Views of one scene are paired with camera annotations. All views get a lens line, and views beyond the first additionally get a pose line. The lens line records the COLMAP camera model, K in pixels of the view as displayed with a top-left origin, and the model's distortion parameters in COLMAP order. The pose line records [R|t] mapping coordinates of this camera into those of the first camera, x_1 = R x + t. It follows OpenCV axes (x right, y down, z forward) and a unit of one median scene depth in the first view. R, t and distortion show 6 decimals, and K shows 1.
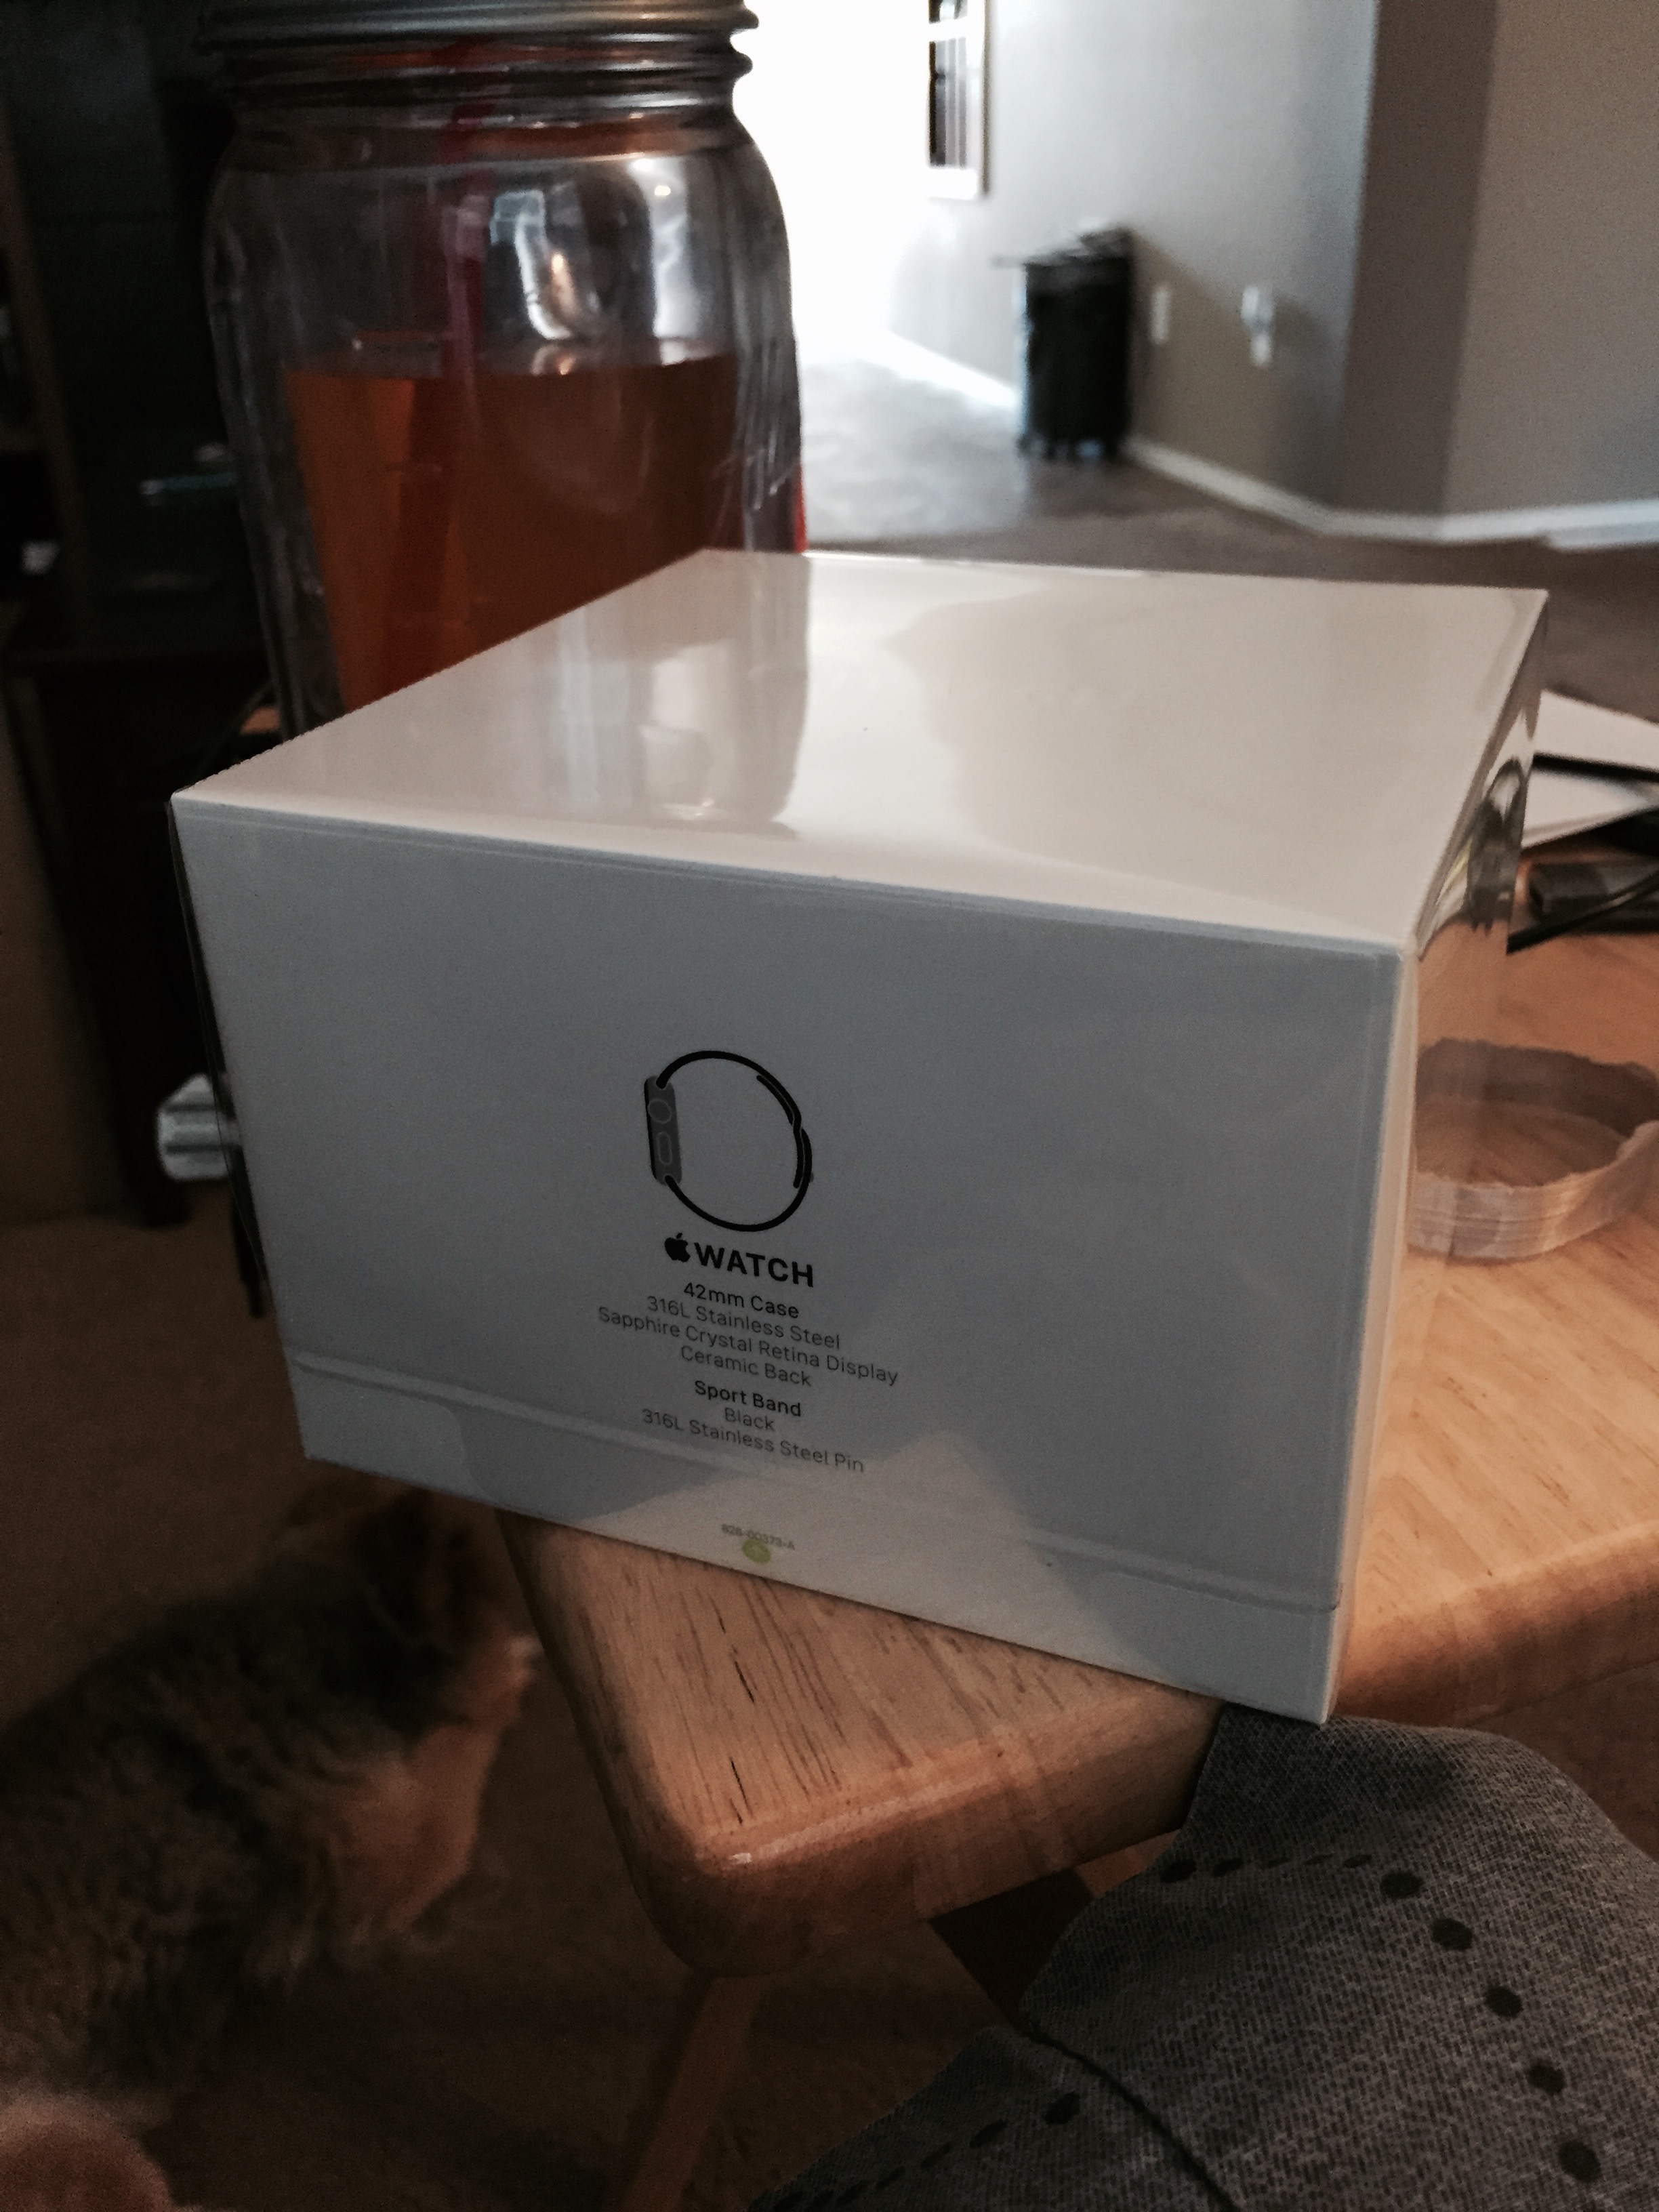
lens RADIAL K [[1877.2, 0, 829.8], [0, 1877.2, 1097.3], [0, 0, 1]] dist [0.022064, 0.007285]
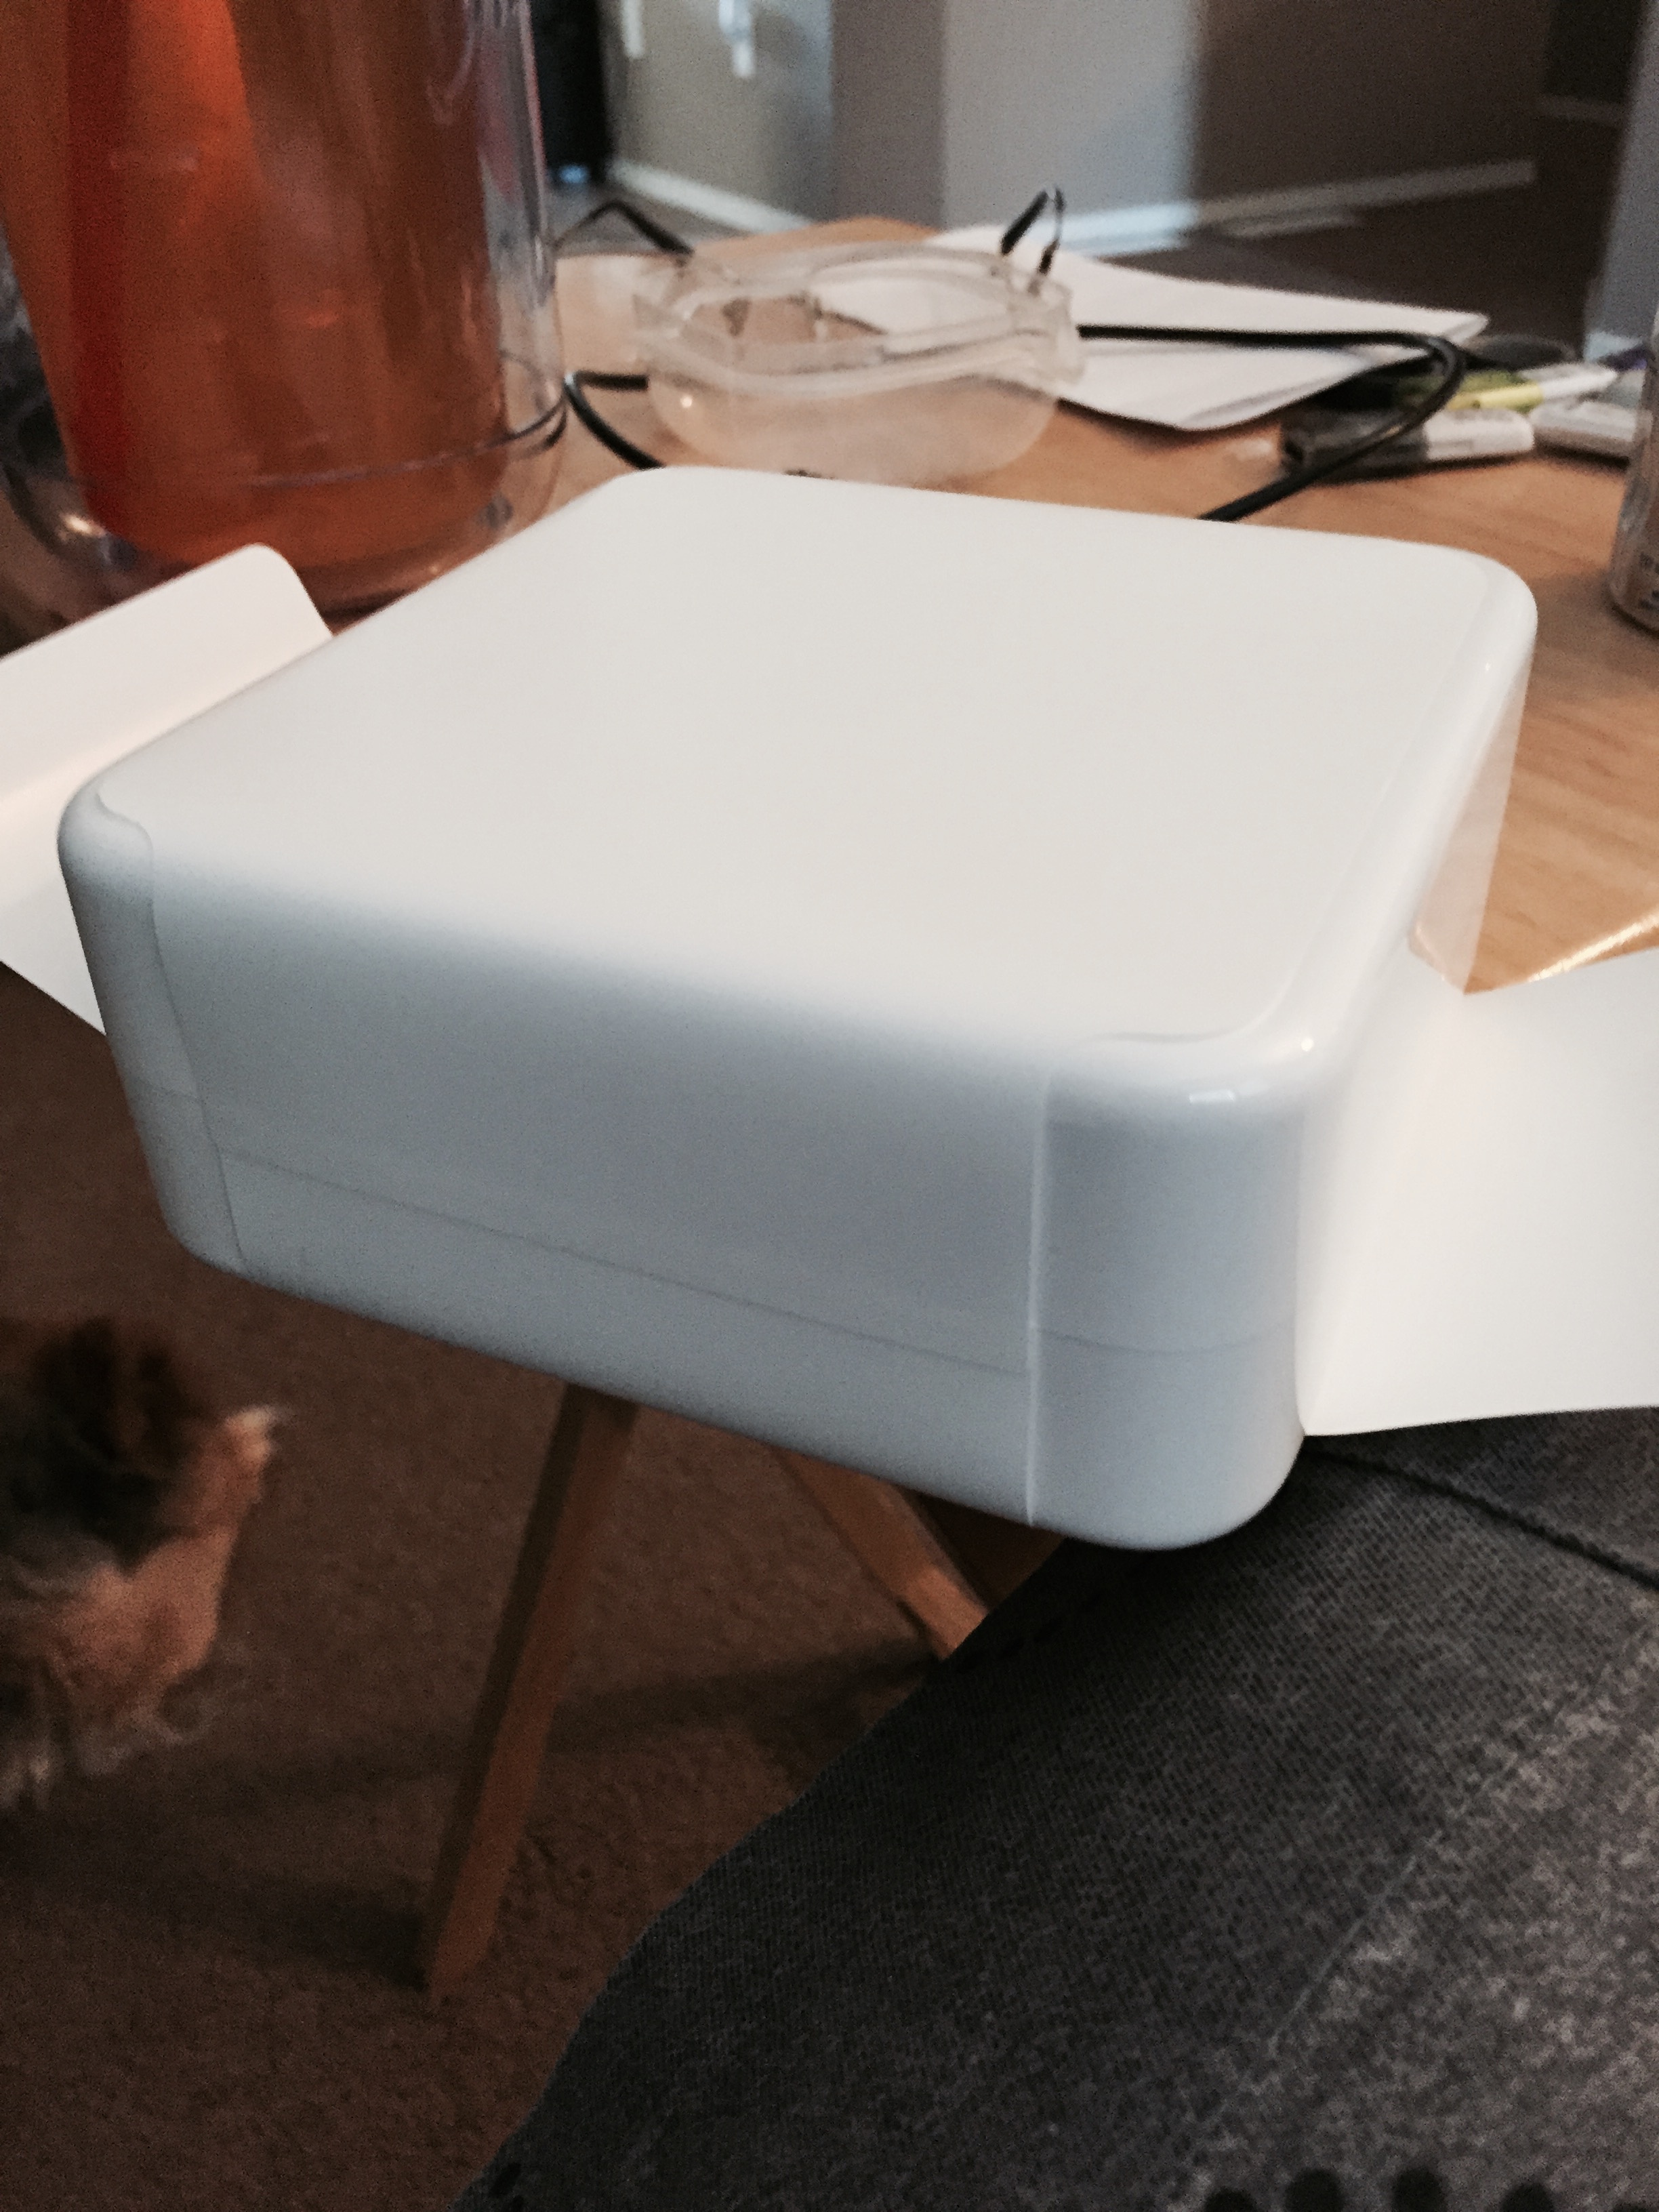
lens RADIAL K [[1901.4, 0, 840.6], [0, 1901.4, 1054.8], [0, 0, 1]] dist [0.011114, 0.003880]
pose [[0.966797, -0.127027, 0.221738, -0.240537], [0.104257, 0.988271, 0.111584, 0.138790], [-0.233311, -0.084761, 0.968701, 0.071323]]
